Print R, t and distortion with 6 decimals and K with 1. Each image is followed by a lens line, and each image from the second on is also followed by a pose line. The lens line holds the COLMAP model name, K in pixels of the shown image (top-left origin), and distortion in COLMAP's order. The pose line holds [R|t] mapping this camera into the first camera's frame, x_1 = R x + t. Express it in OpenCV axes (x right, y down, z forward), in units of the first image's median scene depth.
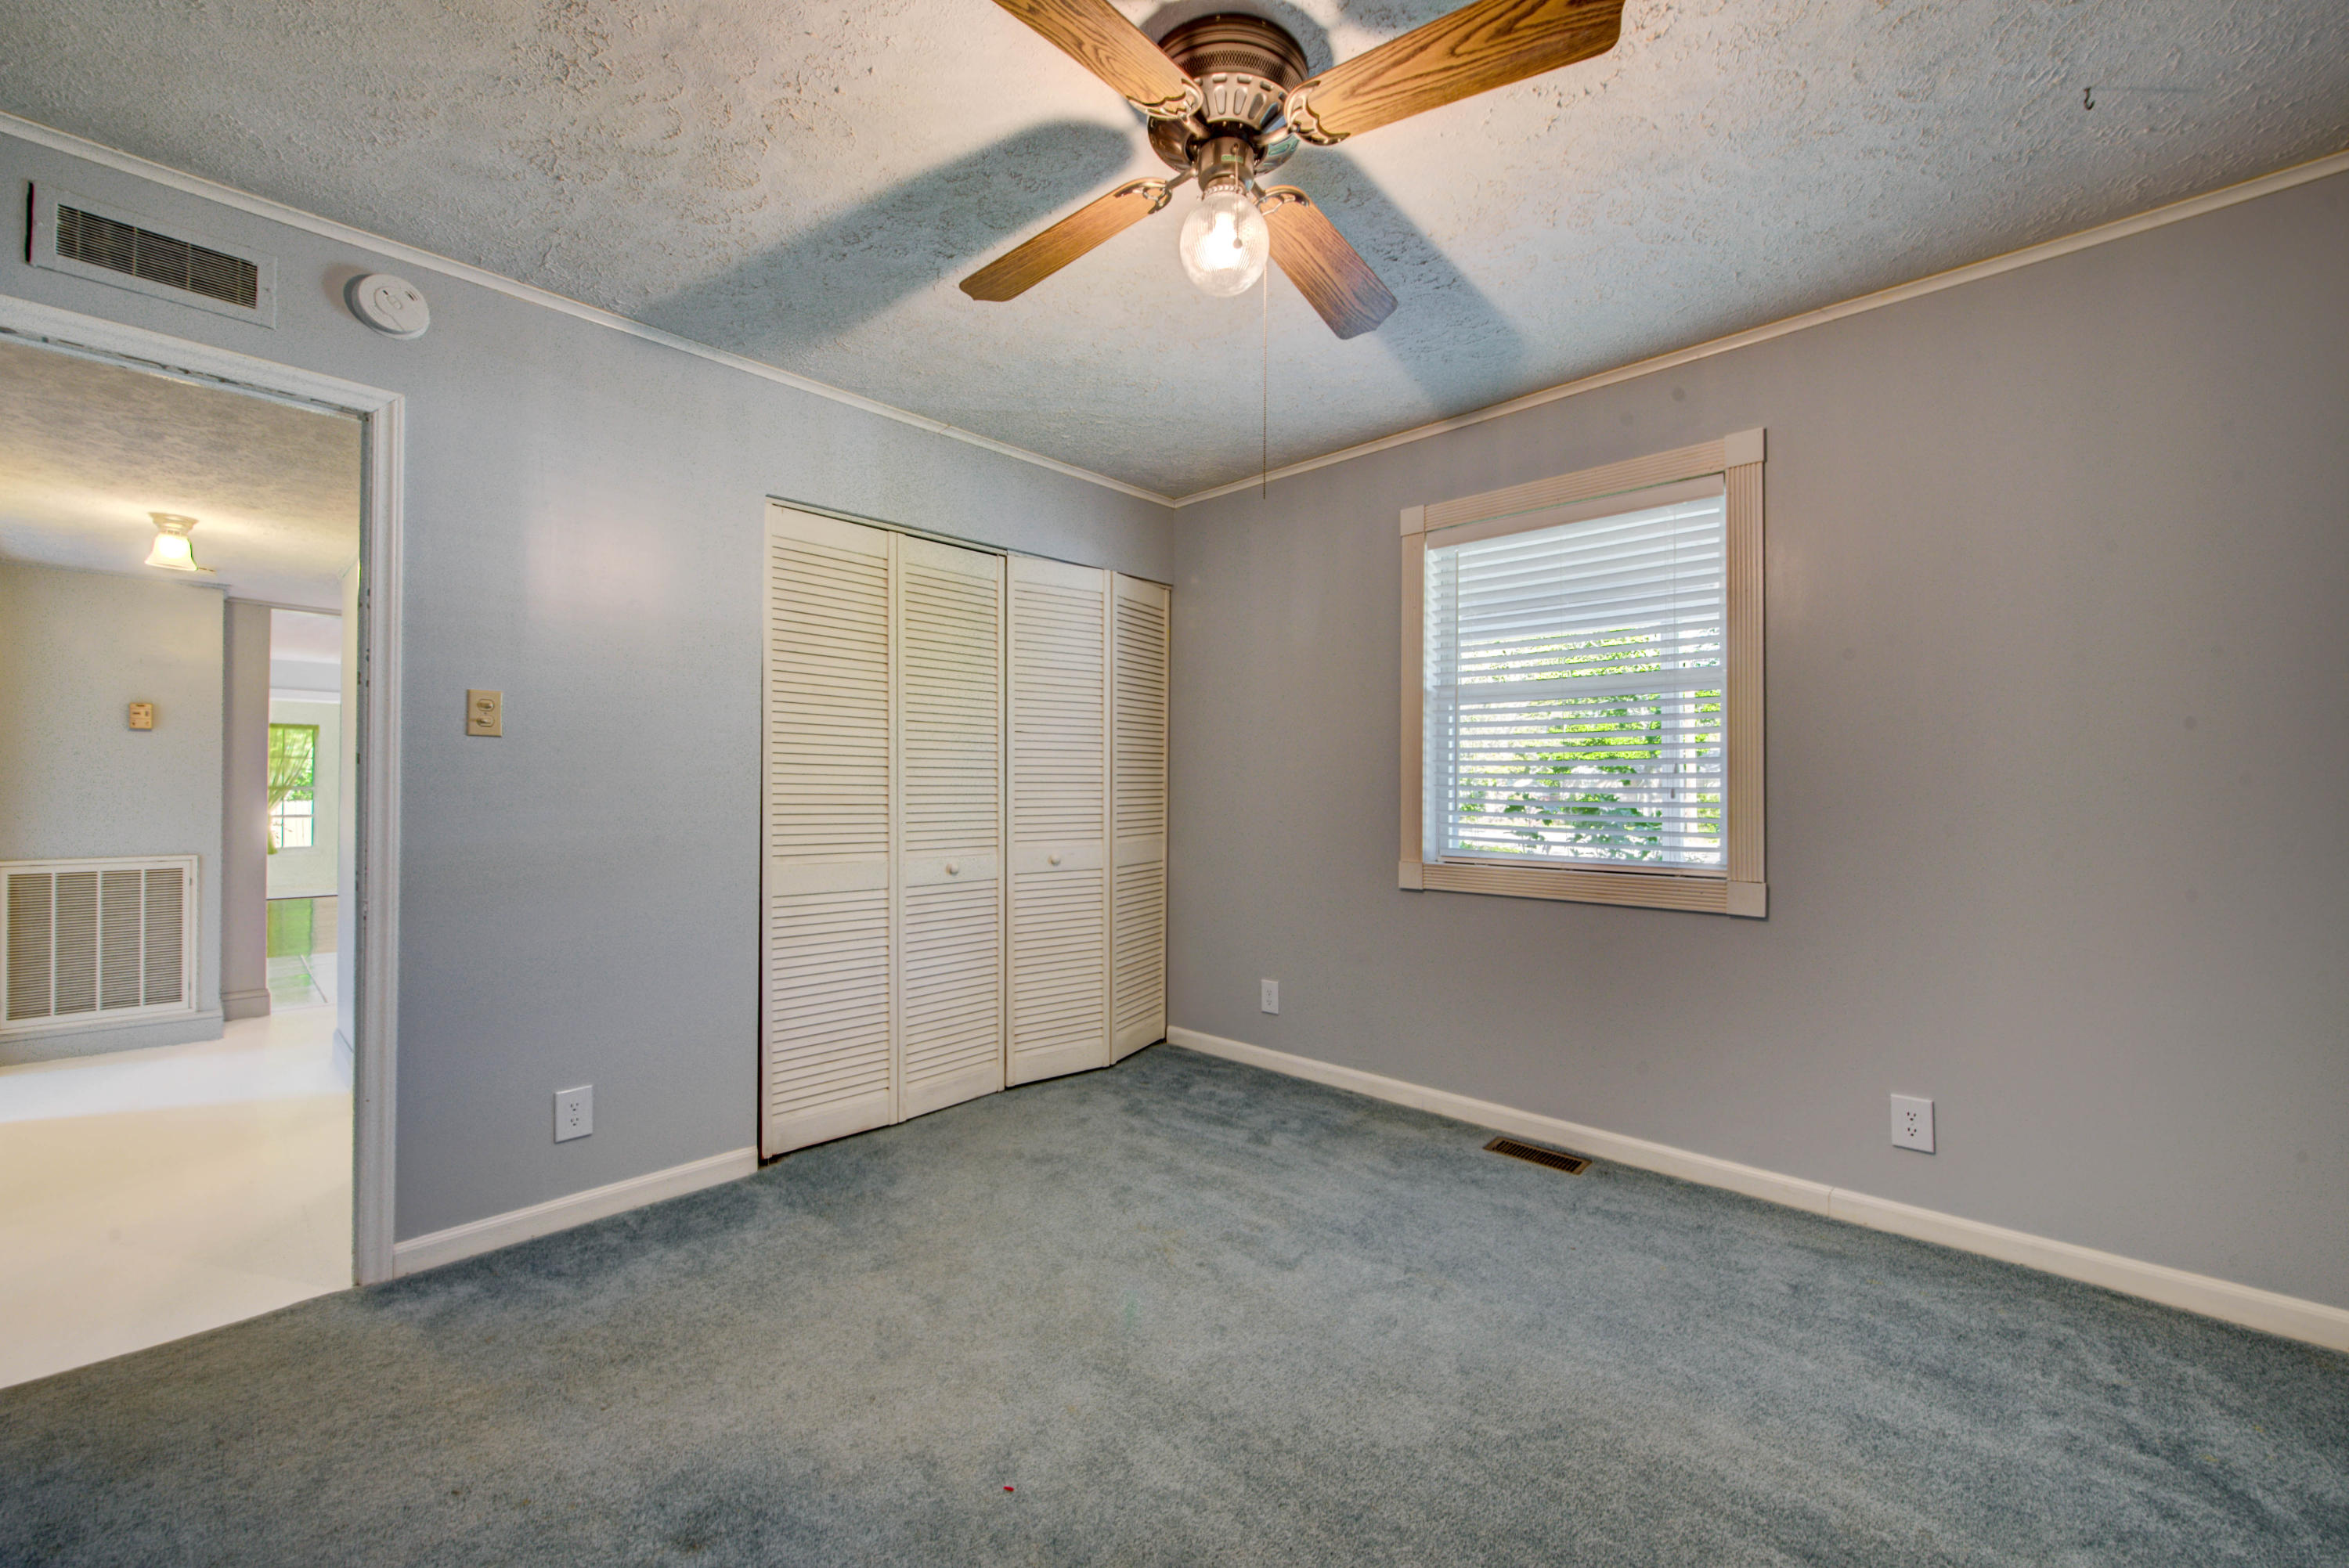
lens RADIAL K [[925.6, 0, 1171.4], [0, 925.6, 784.2], [0, 0, 1]] dist [-0.002469, -0.000445]
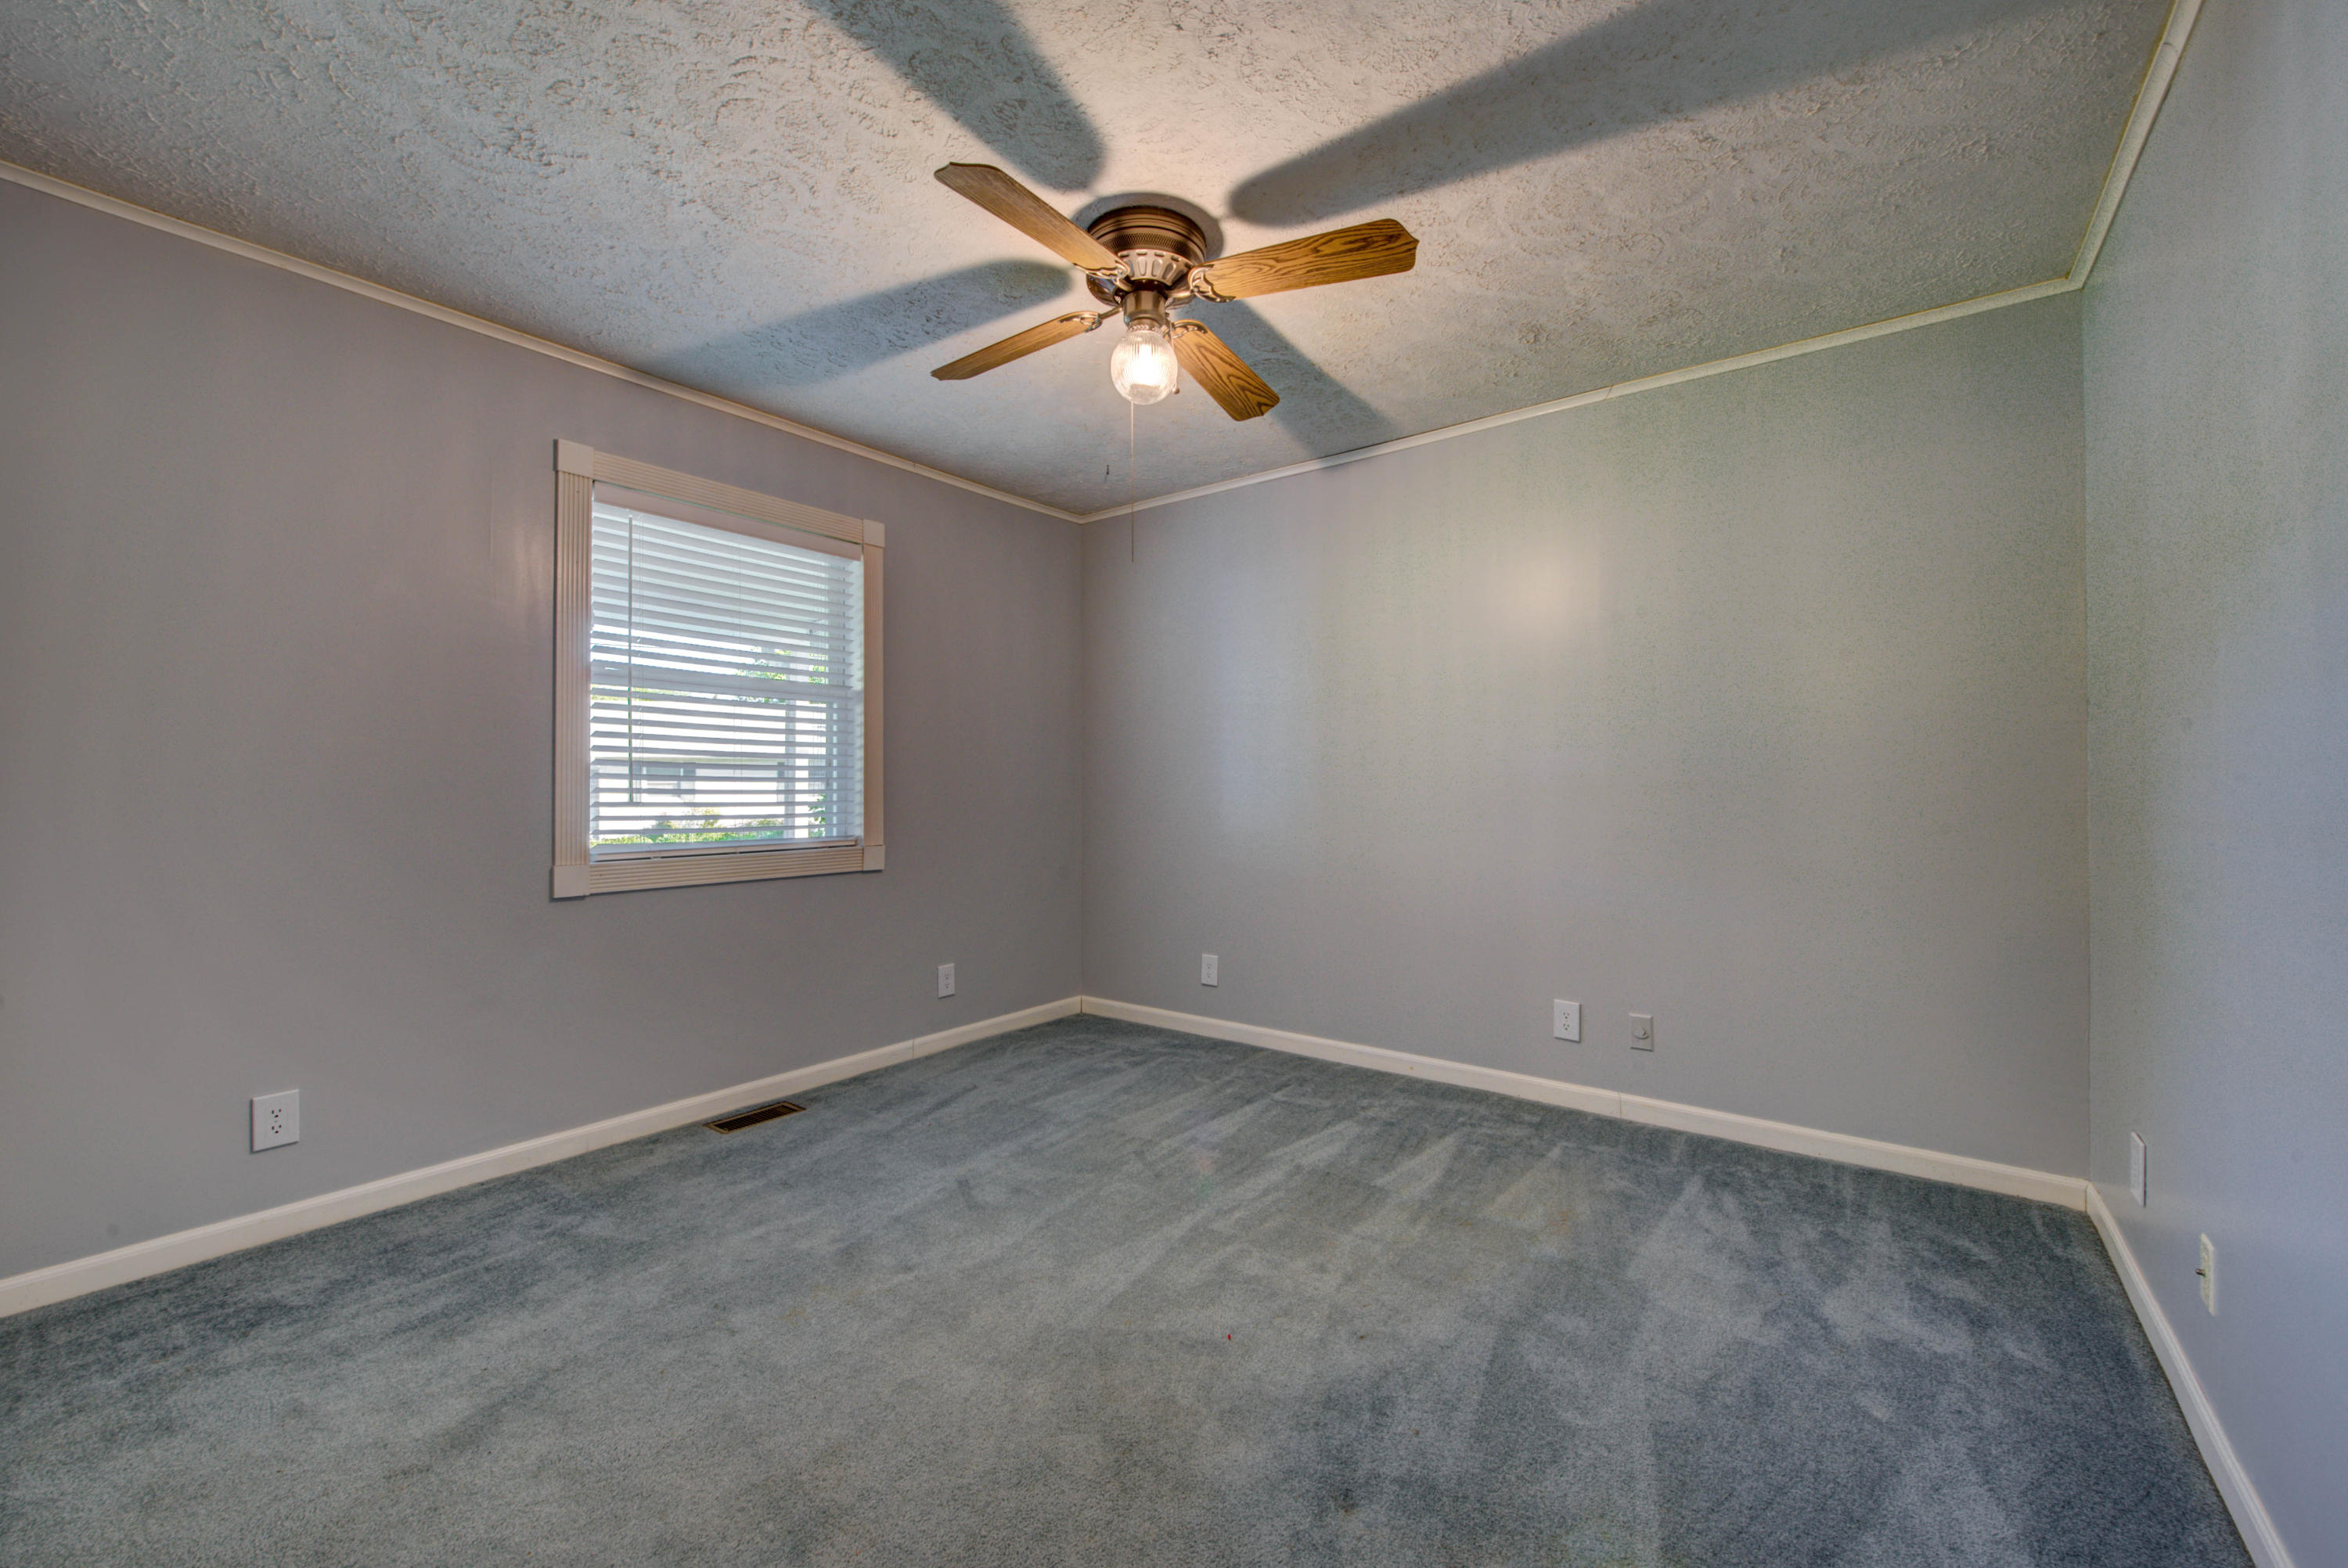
lens RADIAL K [[925.2, 0, 1174.0], [0, 925.2, 787.0], [0, 0, 1]] dist [-0.002469, -0.000445]
pose [[-0.109286, -0.003046, 0.994006, -0.729655], [-0.005800, 0.999980, 0.002427, 0.009557], [-0.993993, -0.005499, -0.109301, 0.632791]]
